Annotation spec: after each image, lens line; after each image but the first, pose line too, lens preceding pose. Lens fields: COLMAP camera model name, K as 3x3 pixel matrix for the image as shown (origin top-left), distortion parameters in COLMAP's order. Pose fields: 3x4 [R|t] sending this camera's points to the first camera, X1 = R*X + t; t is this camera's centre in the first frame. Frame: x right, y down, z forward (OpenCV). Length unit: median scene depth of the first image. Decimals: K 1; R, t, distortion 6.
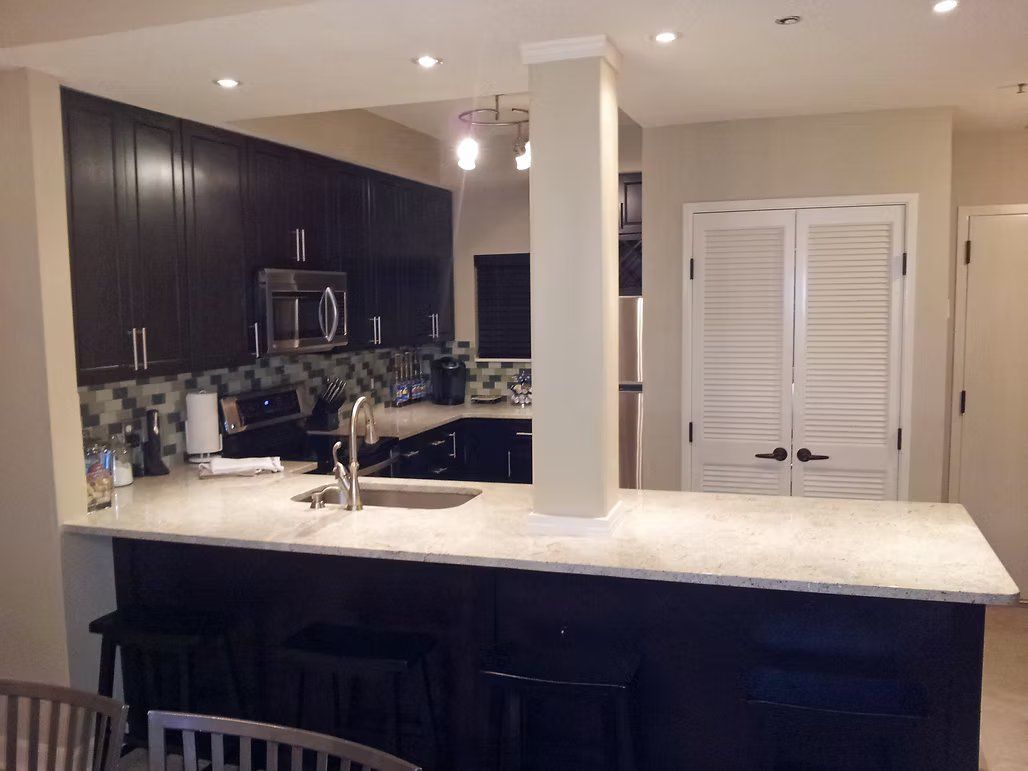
lens RADIAL K [[831.8, 0, 514.5], [0, 831.8, 424.4], [0, 0, 1]] dist [-0.026546, -0.003087]
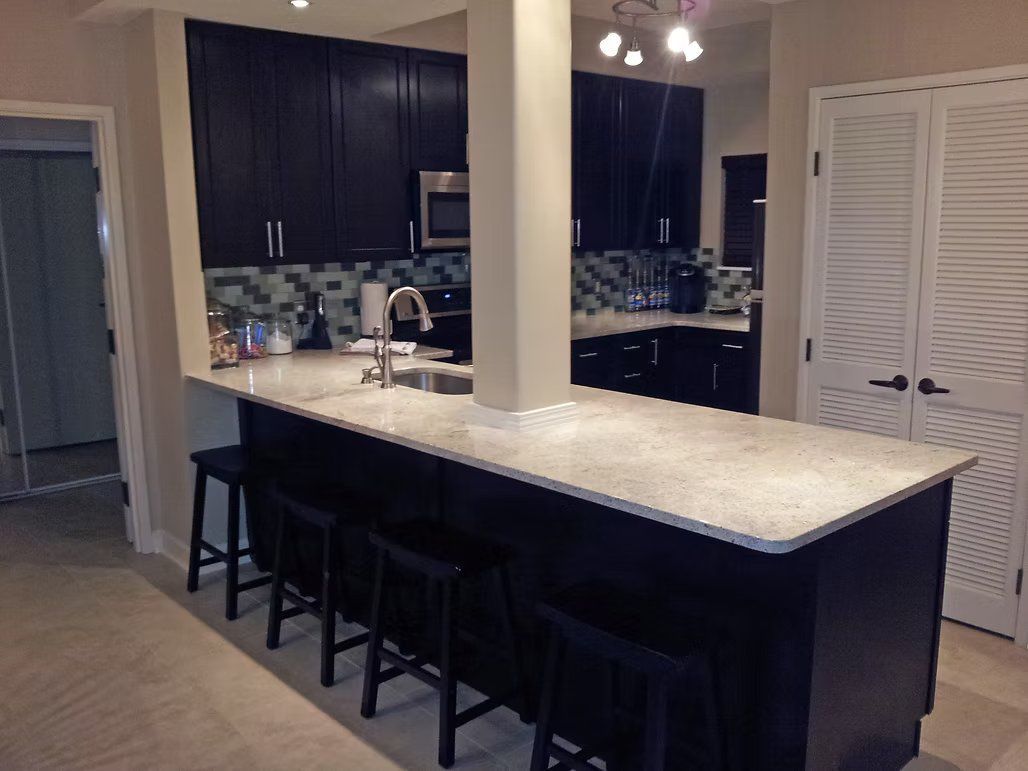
lens RADIAL K [[823.0, 0, 514.0], [0, 823.0, 385.5], [0, 0, 1]] dist [0.094006, -0.150959]
pose [[0.894249, 0.099062, -0.436469, 0.323412], [-0.072161, 0.994351, 0.077834, 0.000492], [0.441714, -0.038107, 0.896346, 0.055015]]
